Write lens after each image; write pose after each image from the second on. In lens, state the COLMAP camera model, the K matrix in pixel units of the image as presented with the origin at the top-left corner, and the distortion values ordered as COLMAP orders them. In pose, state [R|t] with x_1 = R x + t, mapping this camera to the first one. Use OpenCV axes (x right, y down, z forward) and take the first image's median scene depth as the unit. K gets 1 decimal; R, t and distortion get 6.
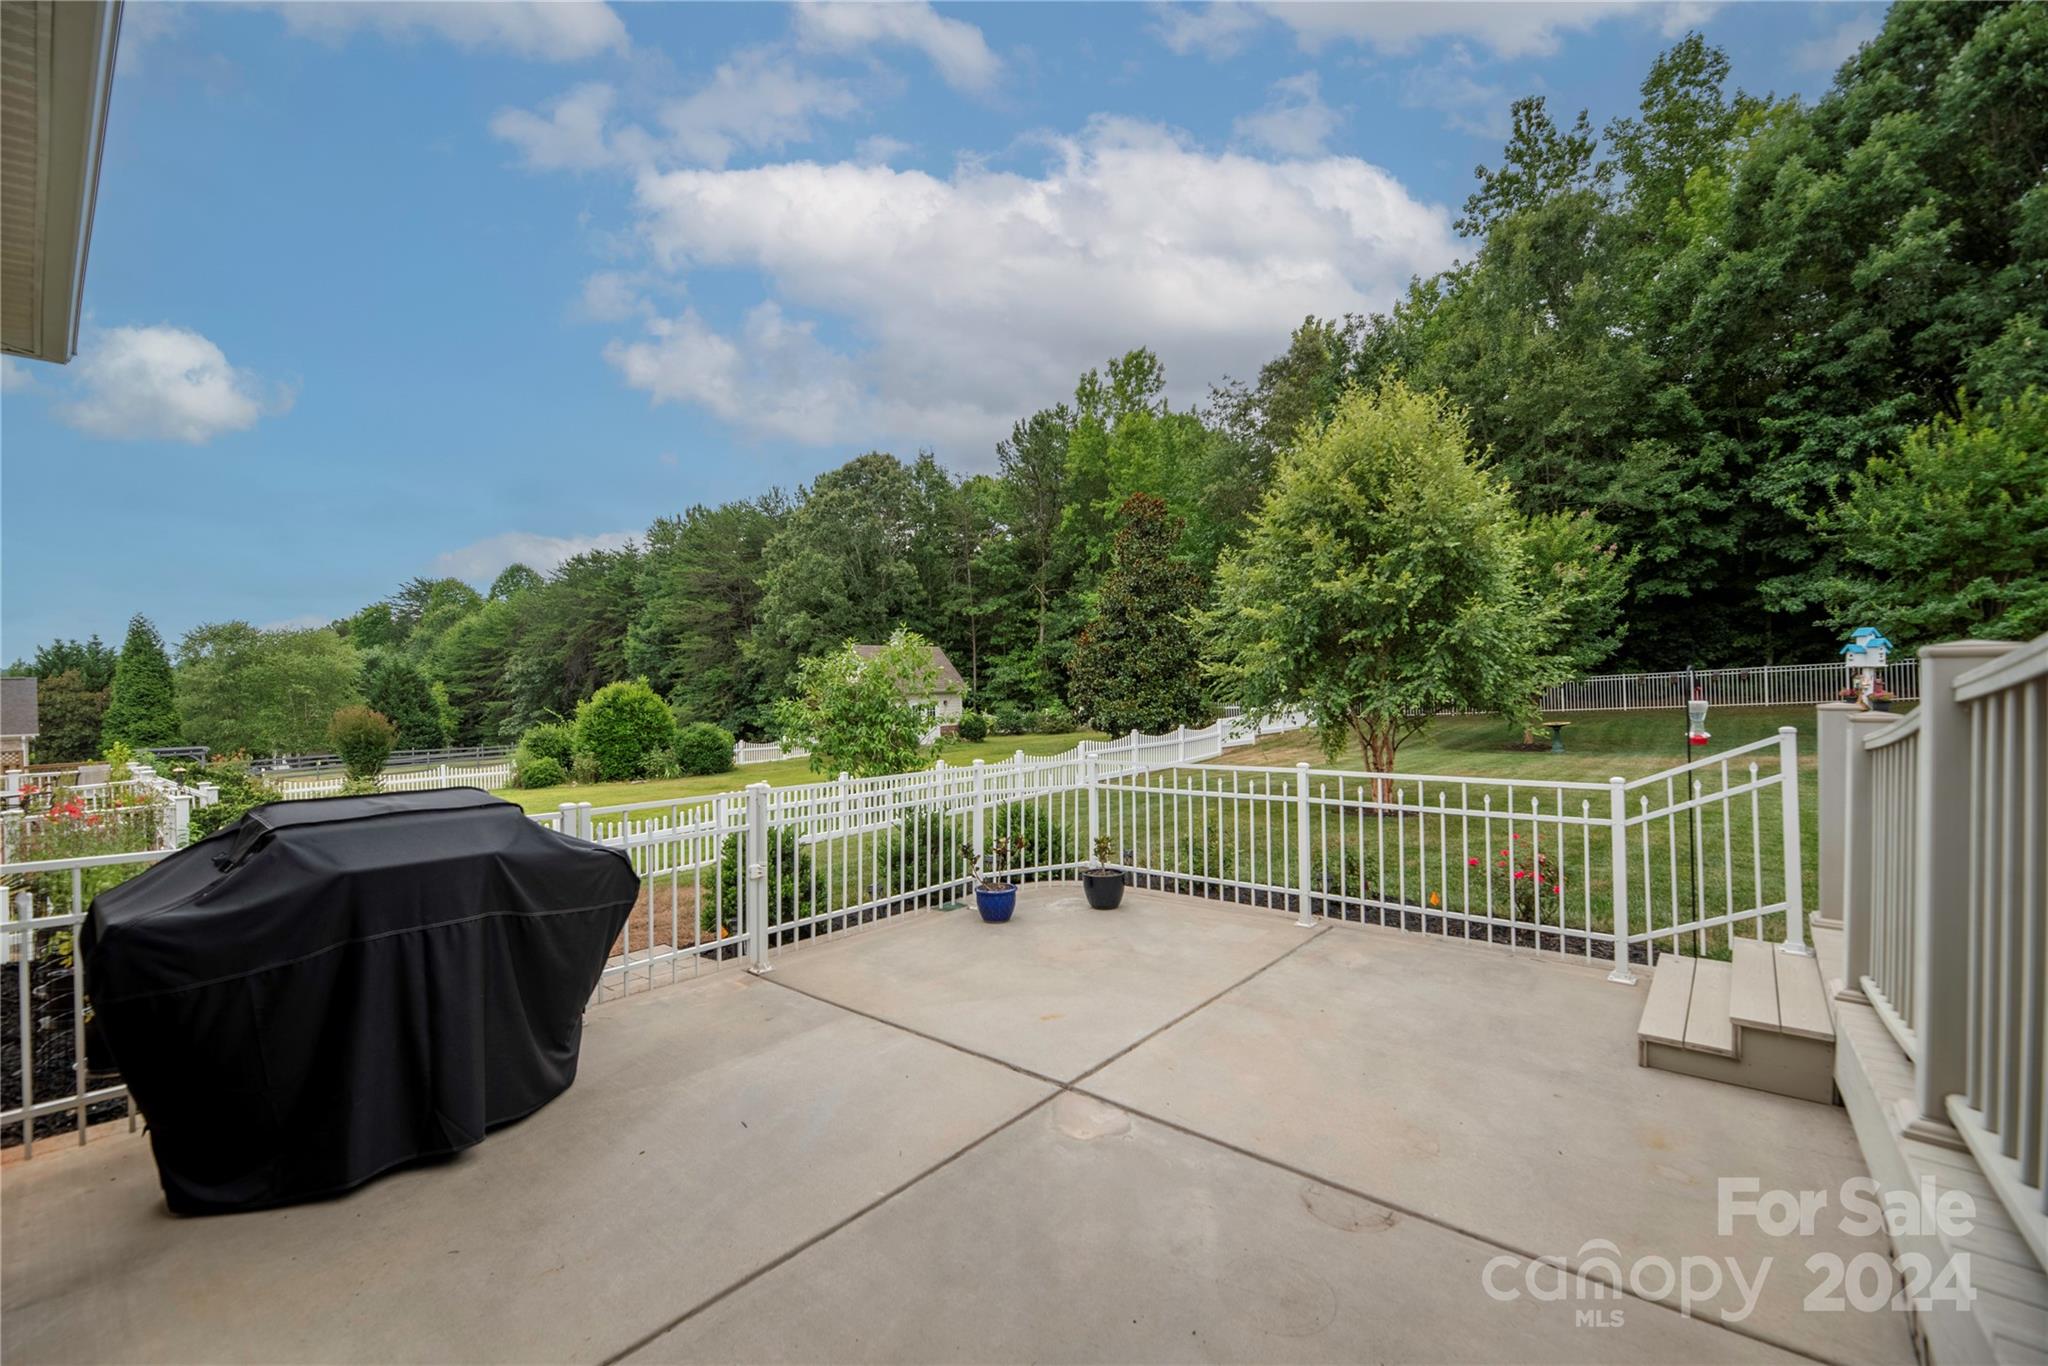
lens RADIAL K [[864.6, 0, 1035.5], [0, 864.6, 689.0], [0, 0, 1]] dist [0.000177, -0.000491]
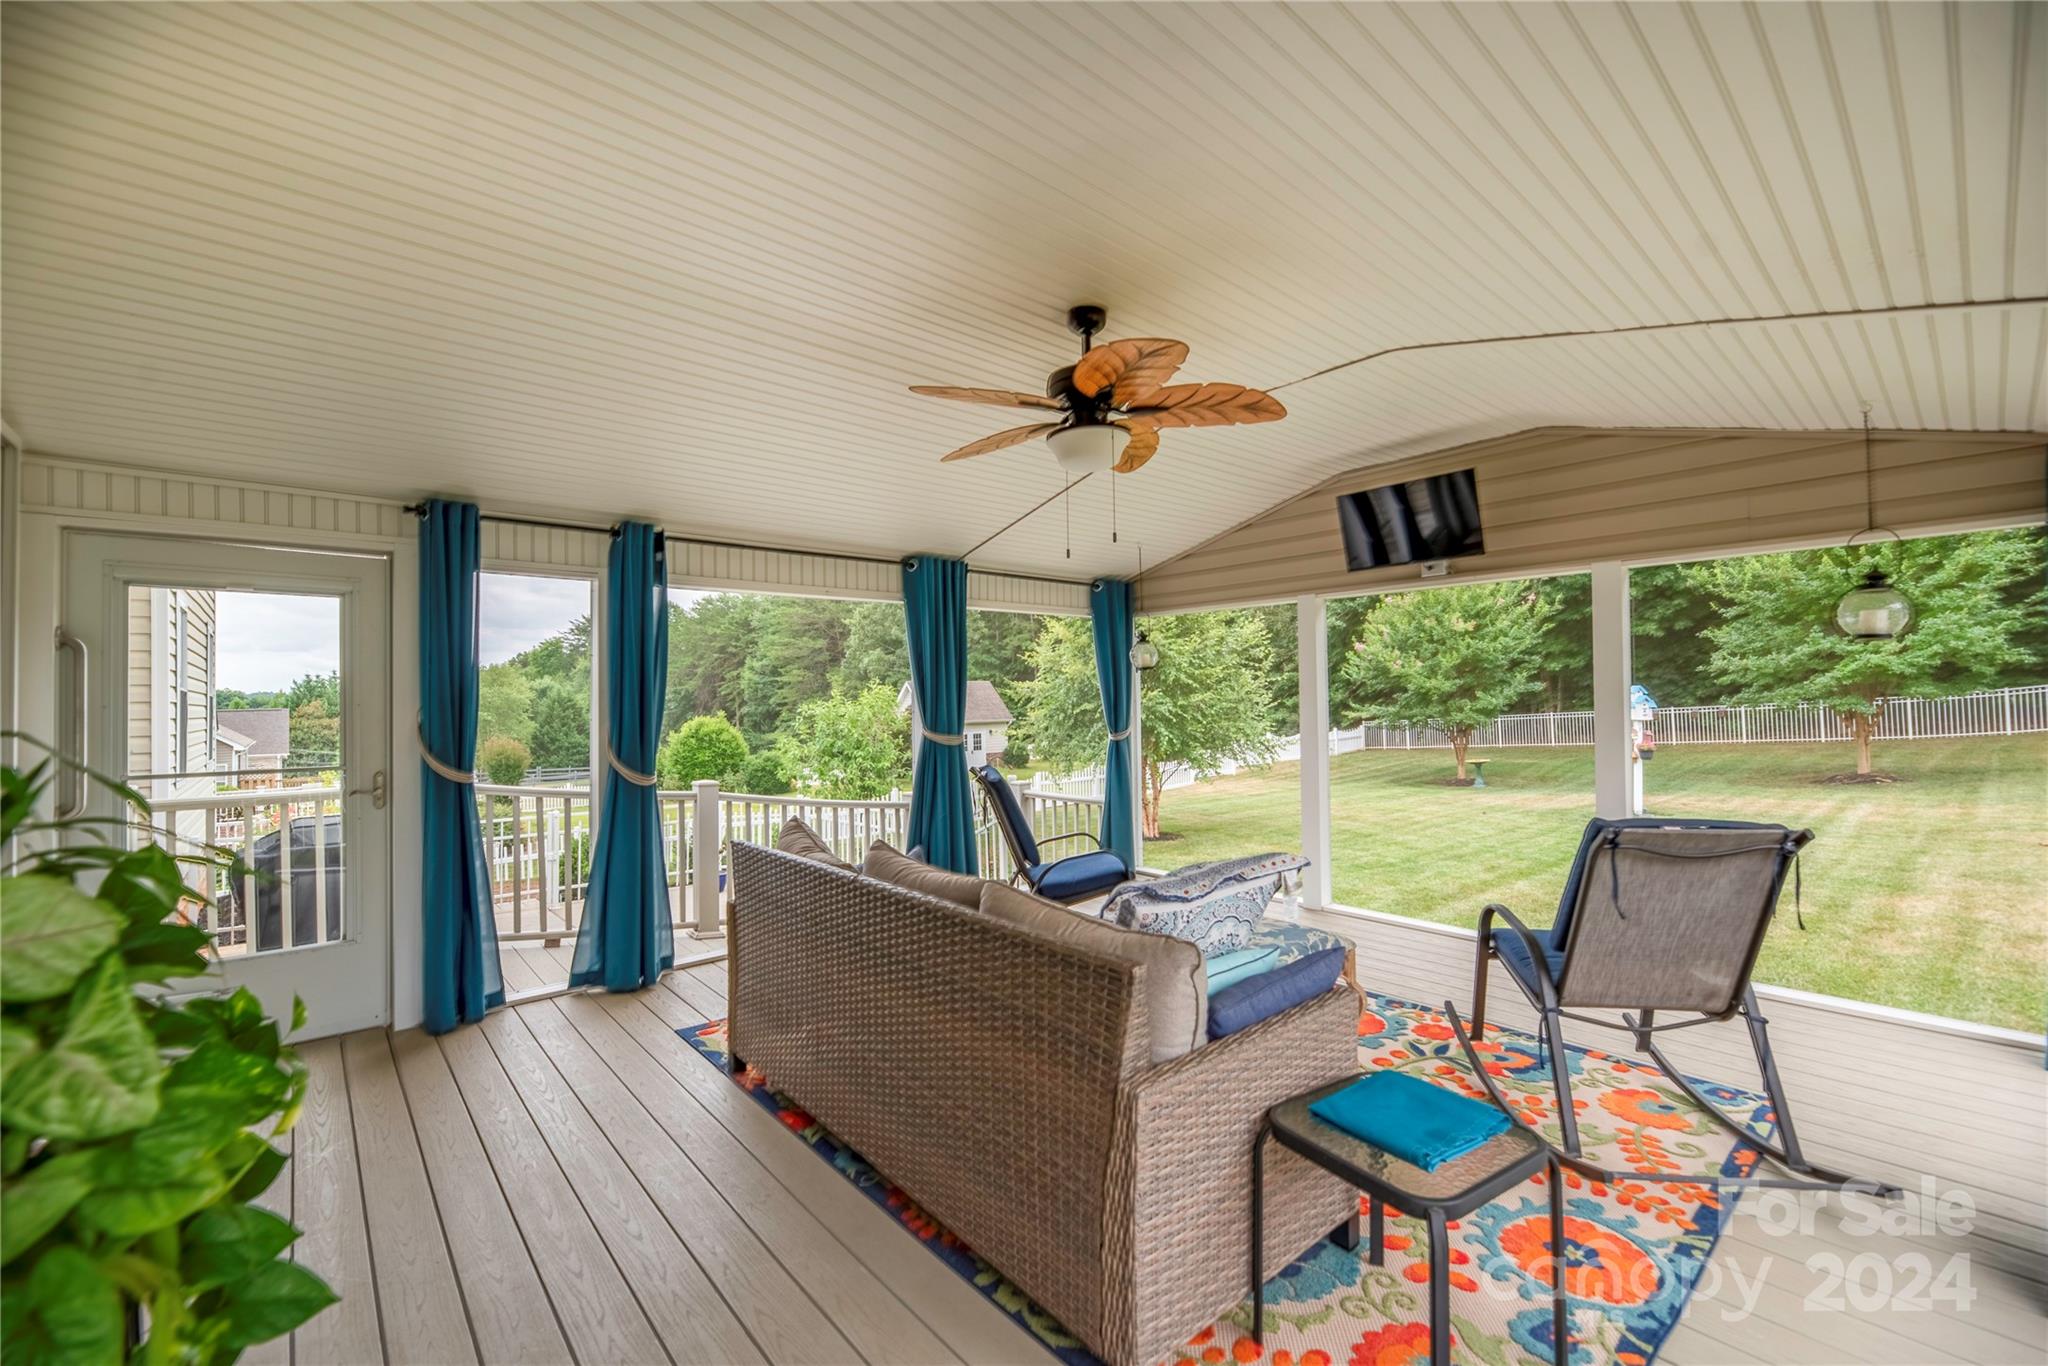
lens RADIAL K [[864.6, 0, 1035.5], [0, 864.6, 689.0], [0, 0, 1]] dist [0.000177, -0.000491]
pose [[0.988305, -0.003321, -0.152457, 0.093123], [-0.000247, 0.999727, -0.023377, -0.010386], [0.152493, 0.023142, 0.988034, -0.066912]]
